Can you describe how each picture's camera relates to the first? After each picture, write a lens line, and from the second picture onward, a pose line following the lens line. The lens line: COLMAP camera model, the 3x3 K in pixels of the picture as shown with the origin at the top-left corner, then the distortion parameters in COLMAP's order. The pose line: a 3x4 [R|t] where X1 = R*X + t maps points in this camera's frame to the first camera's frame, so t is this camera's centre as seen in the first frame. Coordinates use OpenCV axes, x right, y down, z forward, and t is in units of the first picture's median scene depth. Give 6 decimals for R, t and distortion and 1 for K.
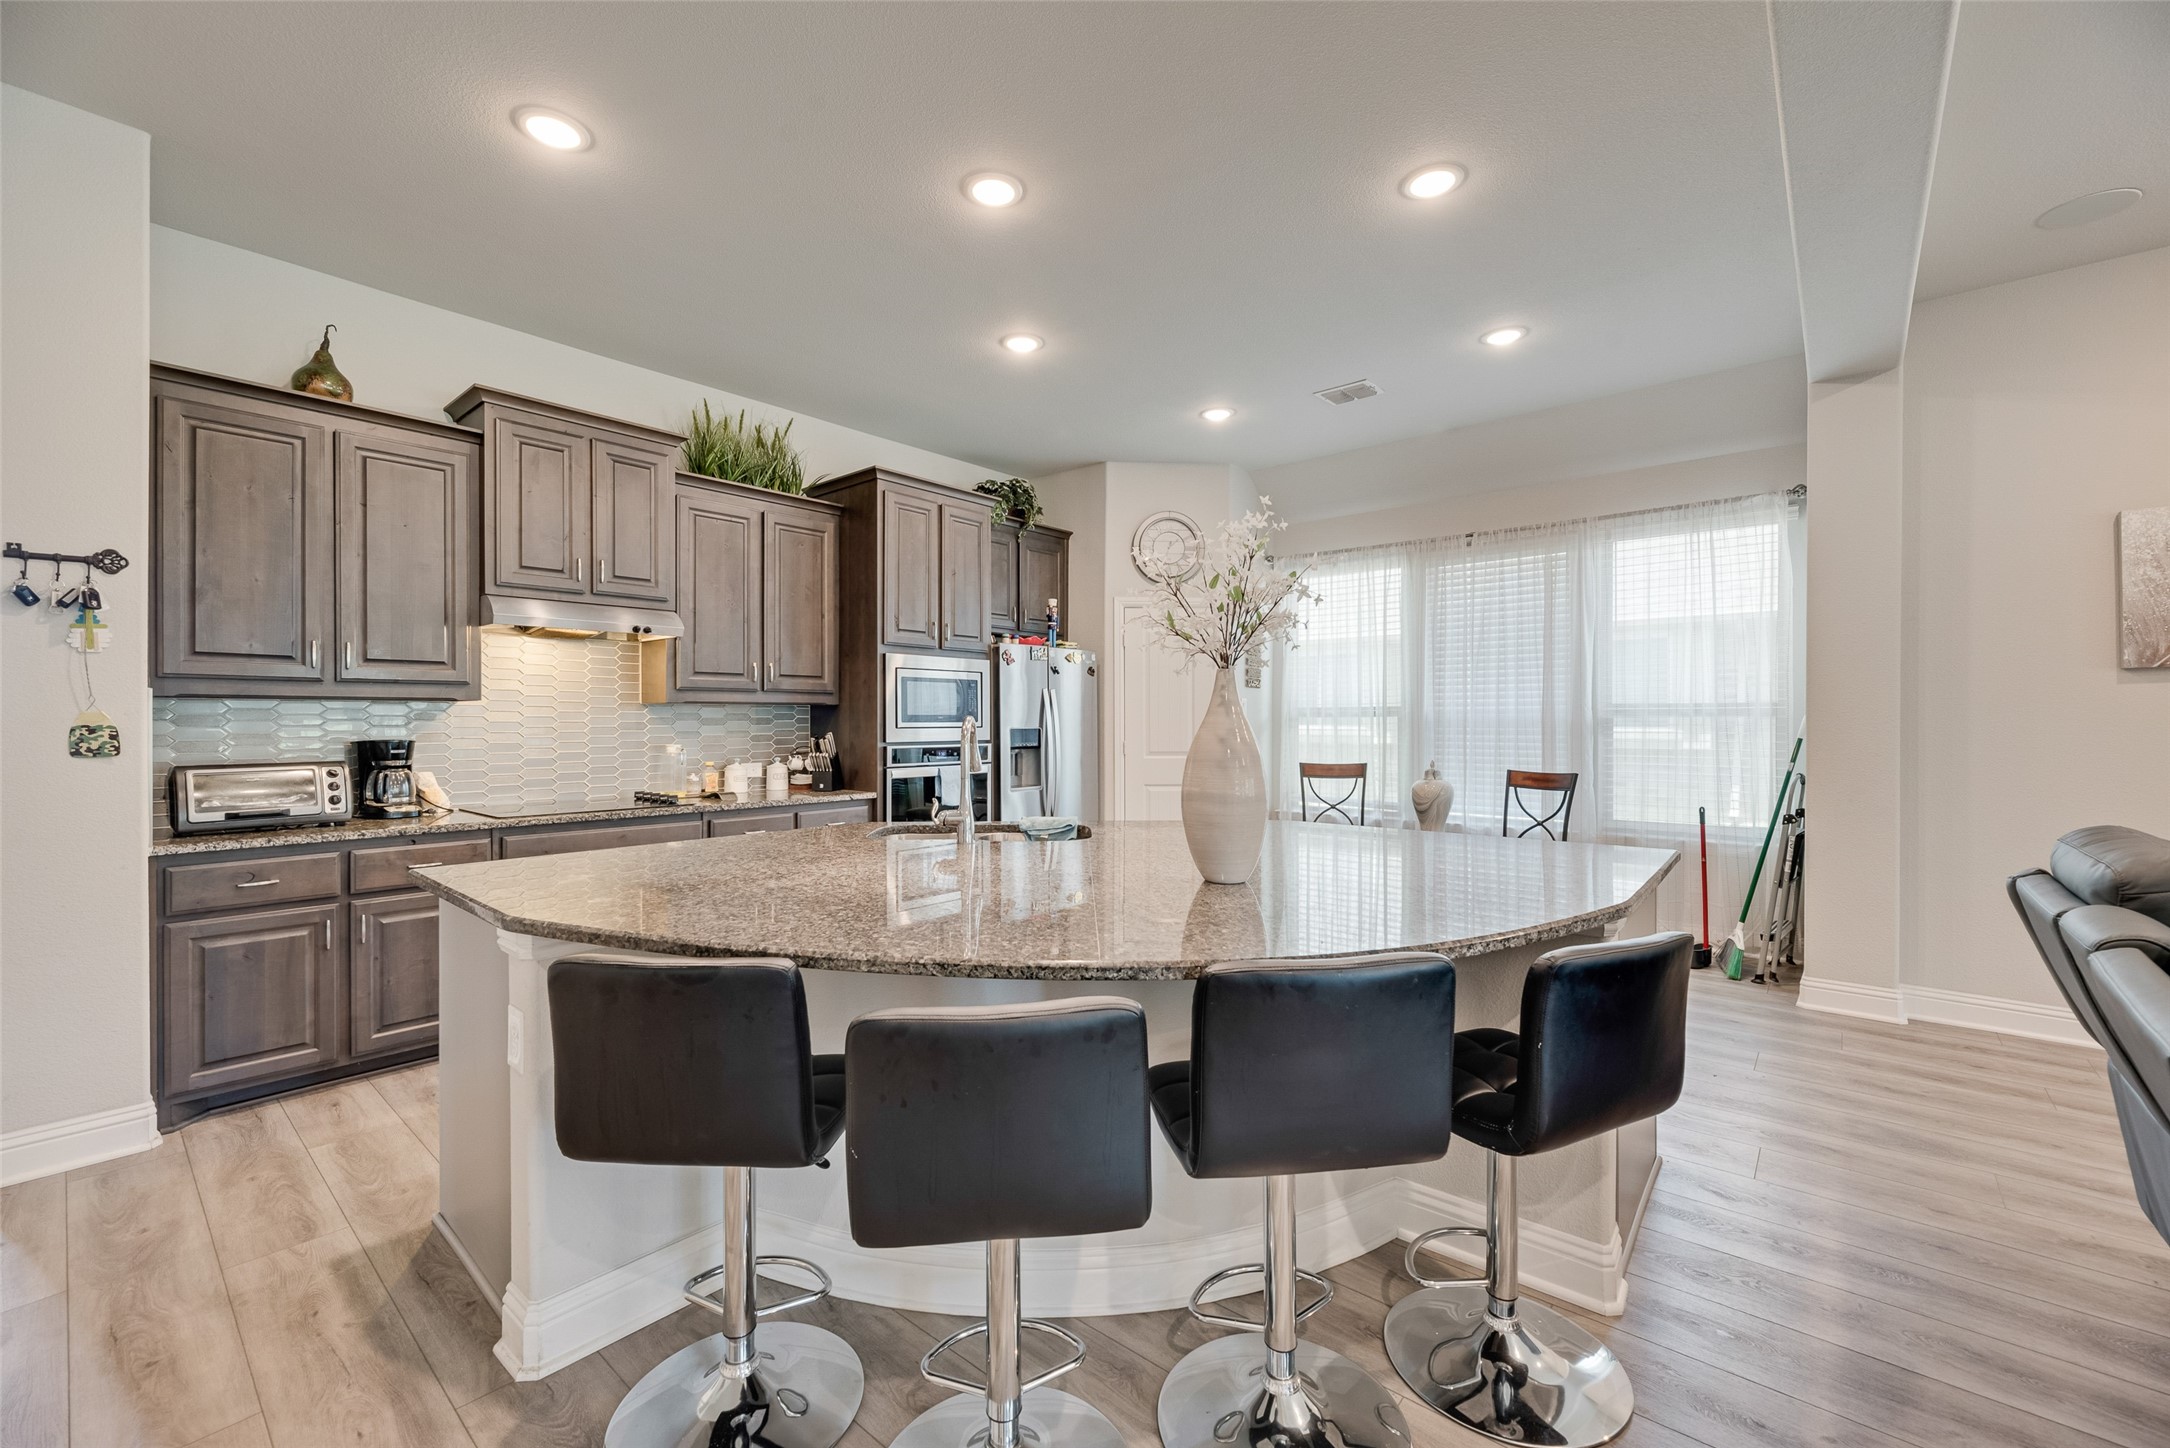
lens RADIAL K [[882.8, 0, 1088.1], [0, 882.8, 715.0], [0, 0, 1]] dist [0.001270, 0.000582]
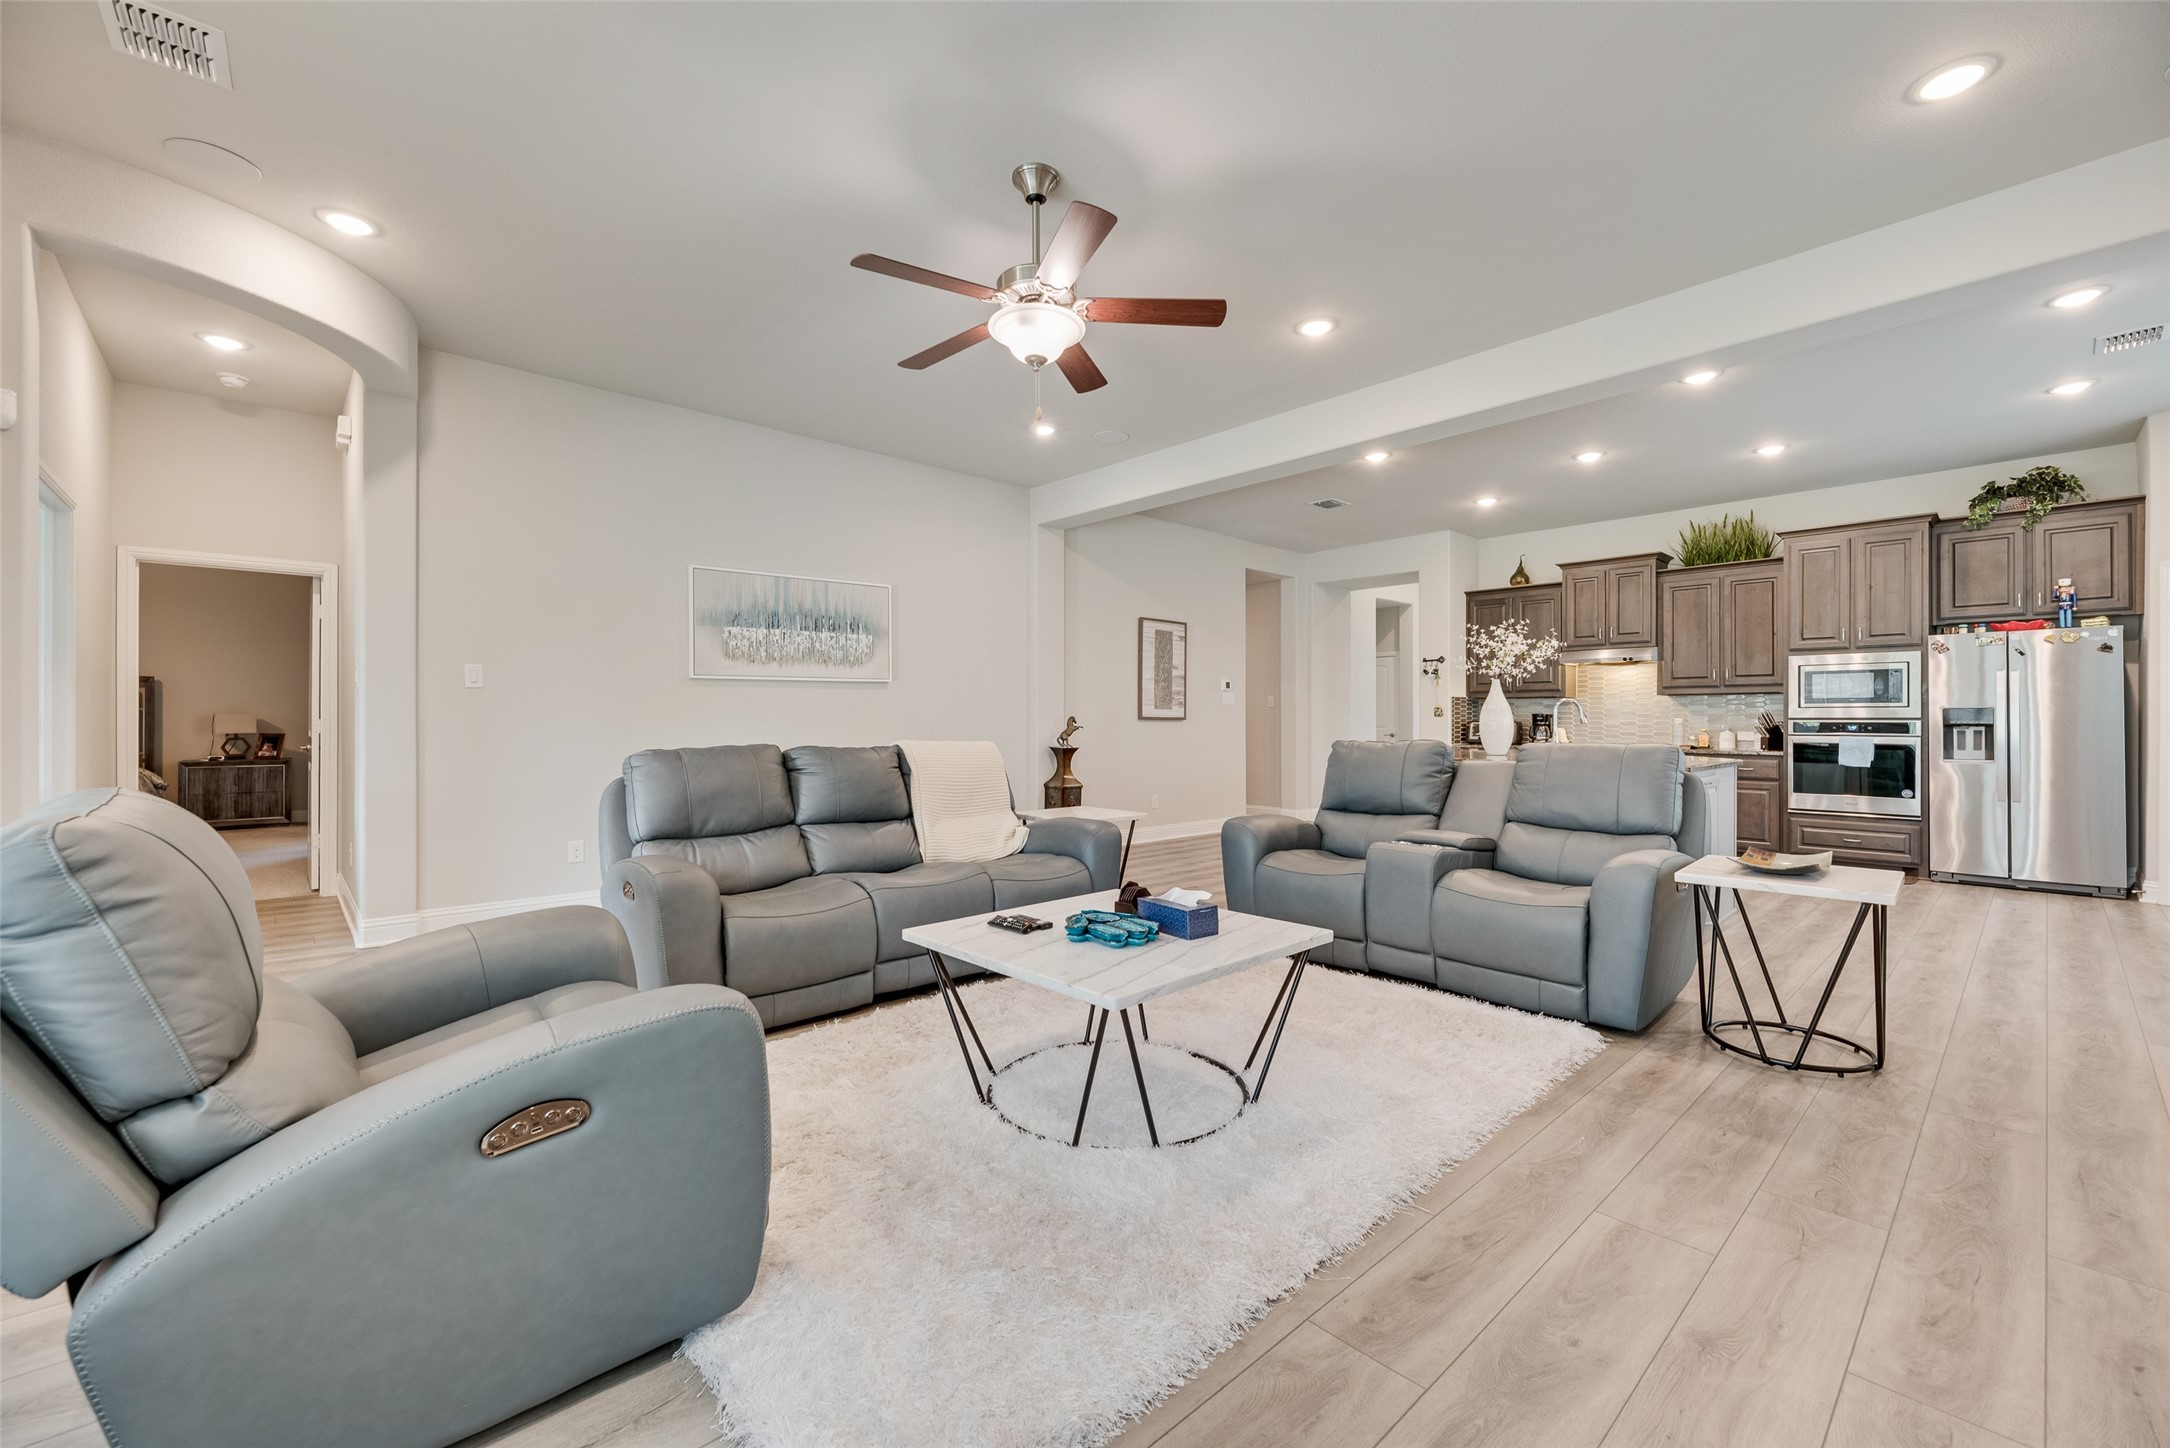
lens RADIAL K [[882.8, 0, 1092.8], [0, 882.8, 718.3], [0, 0, 1]] dist [0.001270, 0.000582]
pose [[-0.113965, -0.000348, -0.993485, 1.247809], [0.003205, 0.999995, -0.000718, 0.027181], [0.993480, -0.003266, -0.113963, 0.017939]]
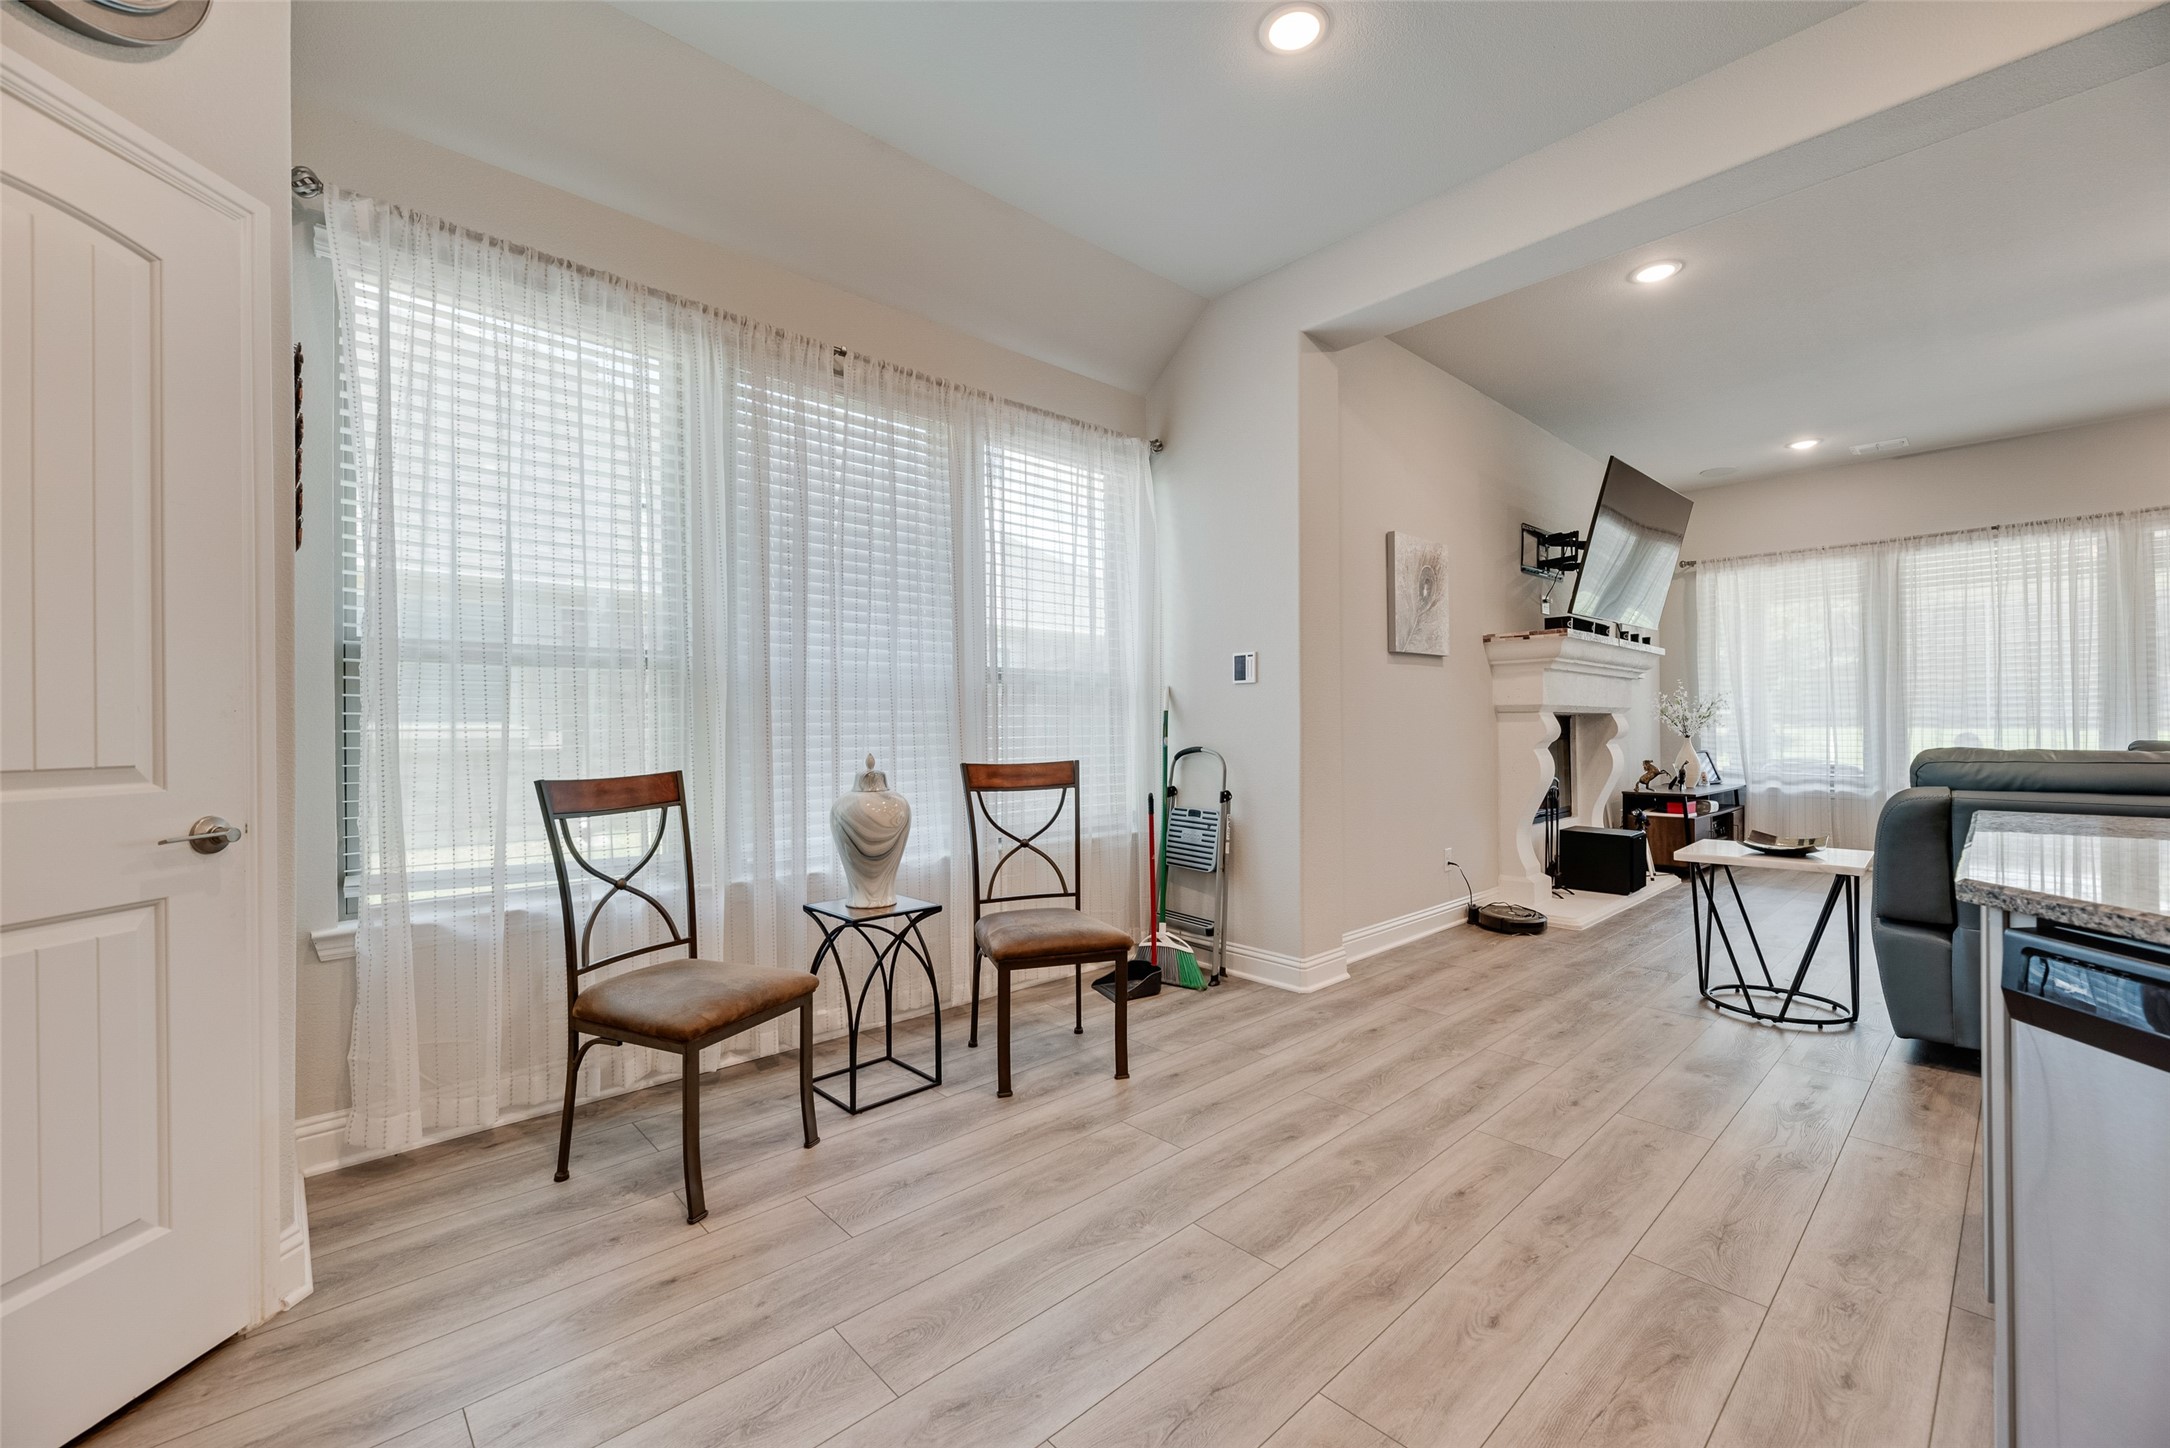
lens RADIAL K [[882.8, 0, 1086.3], [0, 882.8, 720.8], [0, 0, 1]] dist [0.001270, 0.000582]
pose [[0.112157, 0.005464, 0.993676, -0.113000], [0.001980, 0.999982, -0.005722, 0.036779], [-0.993689, 0.002609, 0.112144, 0.862751]]
